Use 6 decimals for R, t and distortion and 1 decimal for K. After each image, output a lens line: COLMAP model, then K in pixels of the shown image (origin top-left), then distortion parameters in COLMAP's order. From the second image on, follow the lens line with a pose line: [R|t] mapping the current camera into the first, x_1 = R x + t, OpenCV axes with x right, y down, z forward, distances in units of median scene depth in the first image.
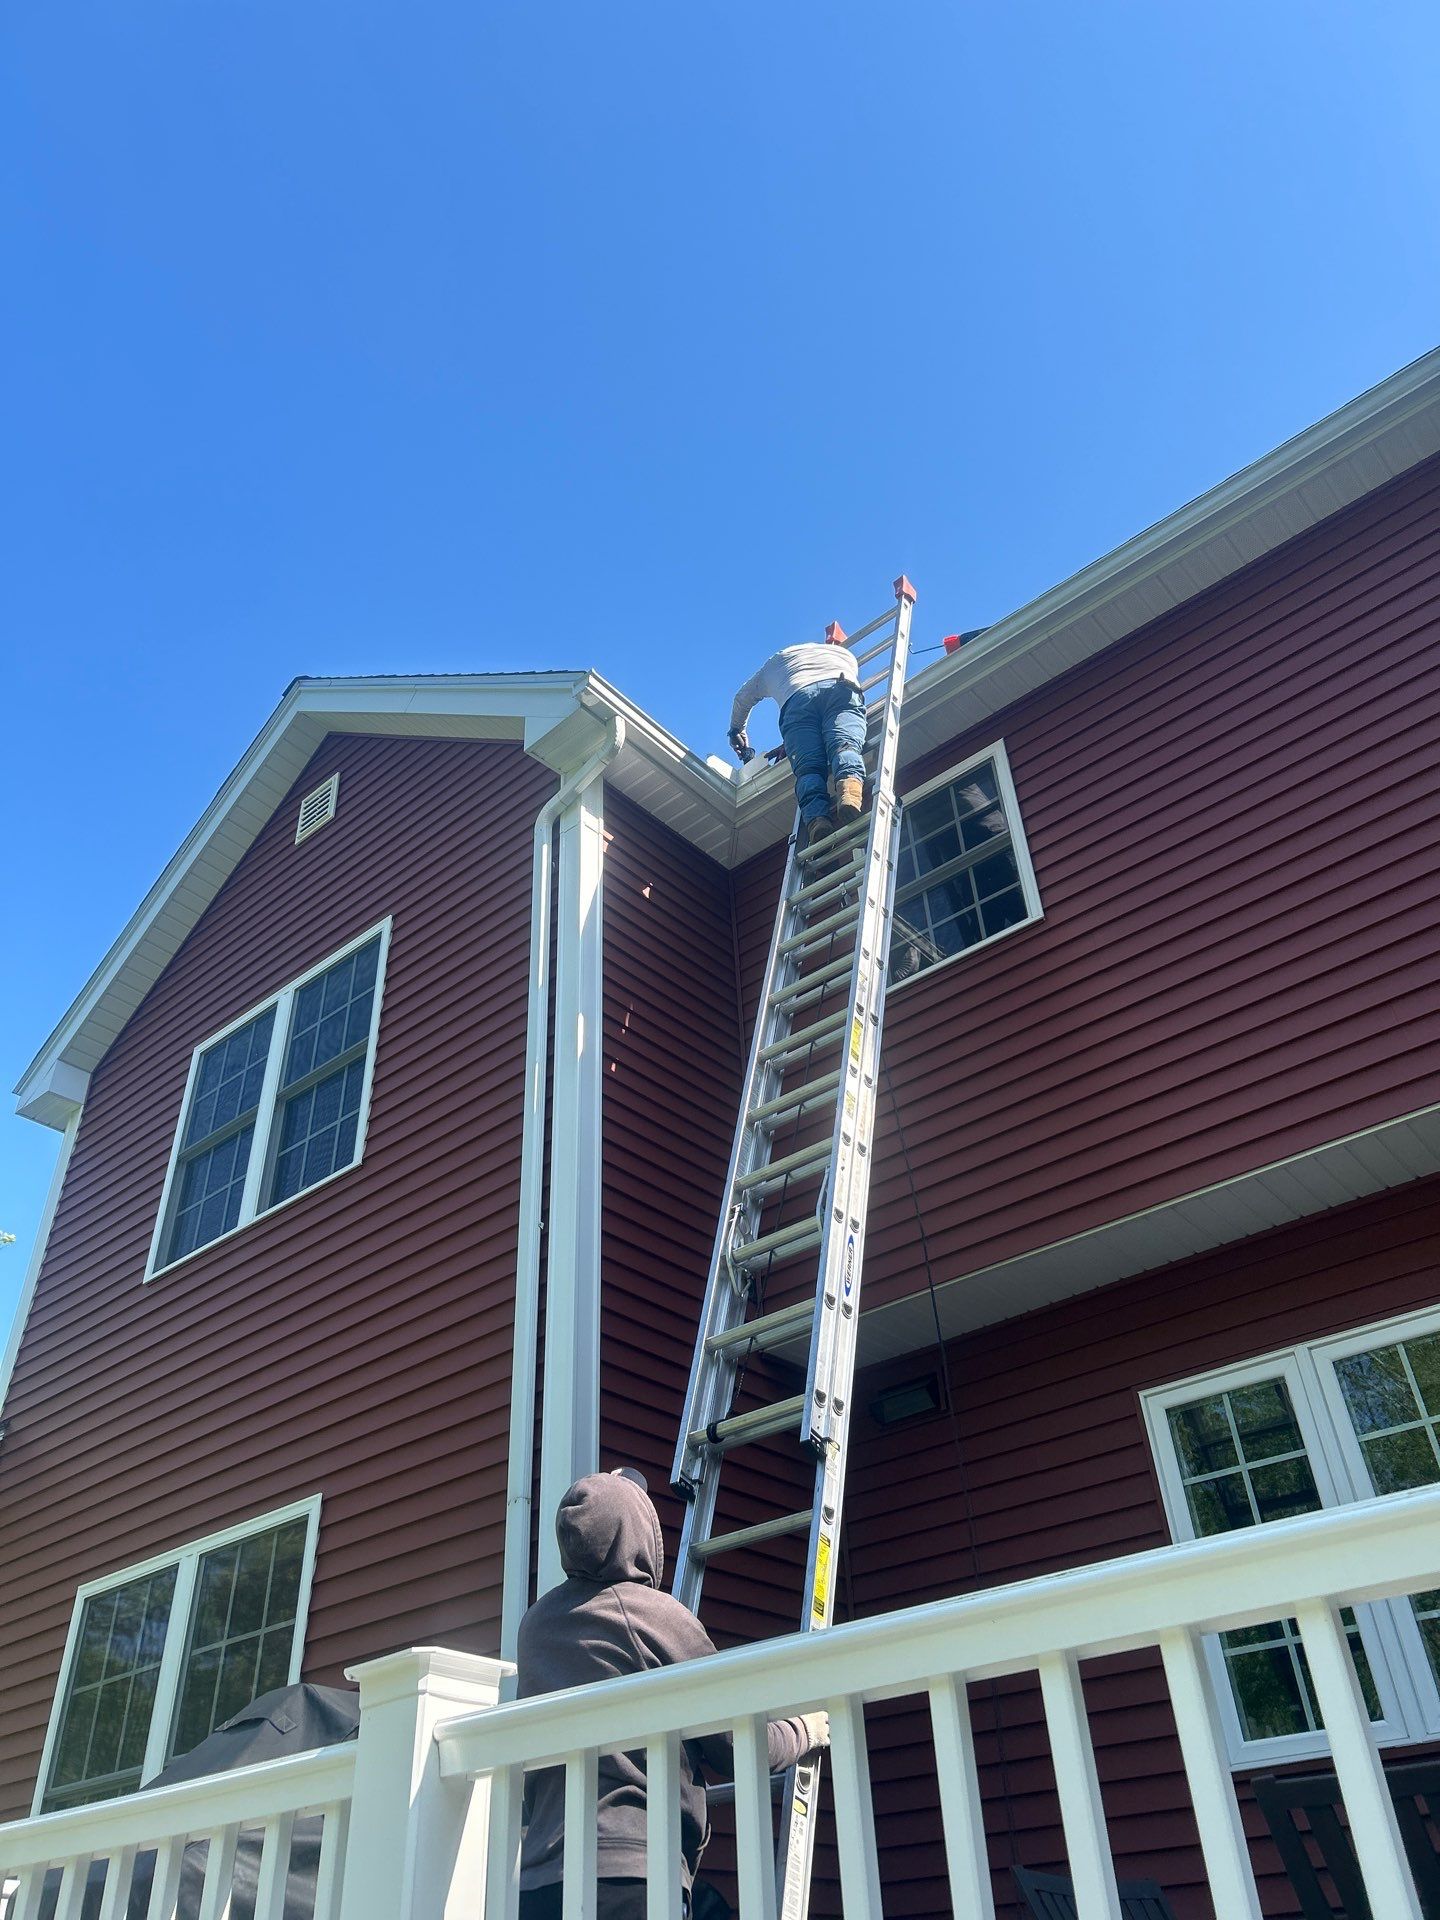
lens RADIAL K [[1446.8, 0, 713.7], [0, 1446.8, 948.8], [0, 0, 1]] dist [0.046116, -0.045745]
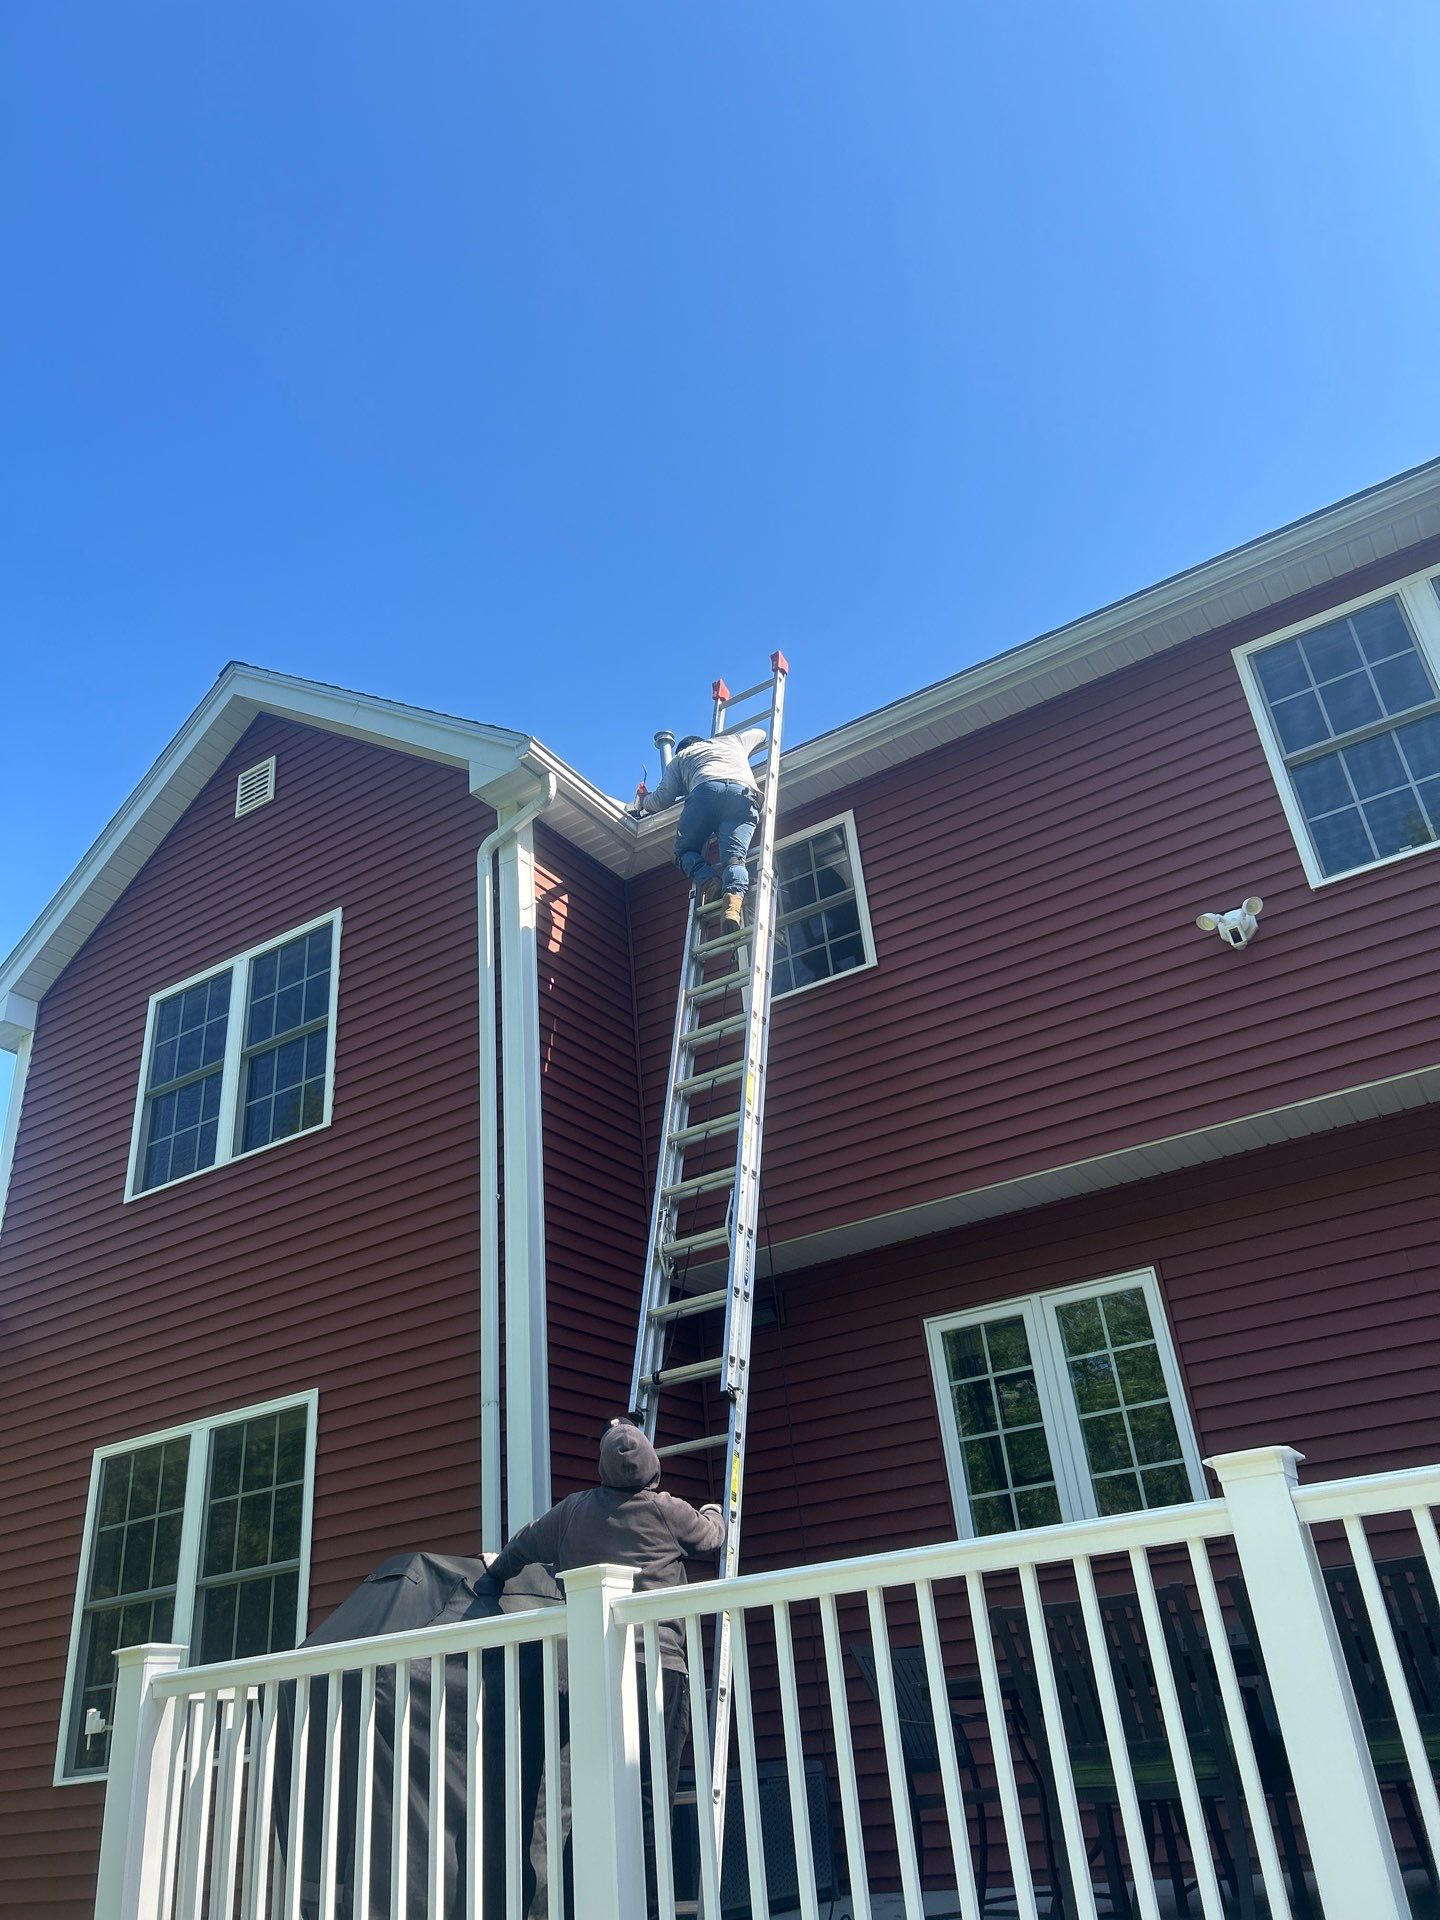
lens RADIAL K [[1446.8, 0, 710.4], [0, 1446.8, 944.6], [0, 0, 1]] dist [0.046116, -0.045745]
pose [[0.988595, 0.036793, 0.146036, -0.111572], [-0.055158, 0.990776, 0.123773, -0.184816], [-0.140136, -0.130417, 0.981506, -0.260561]]
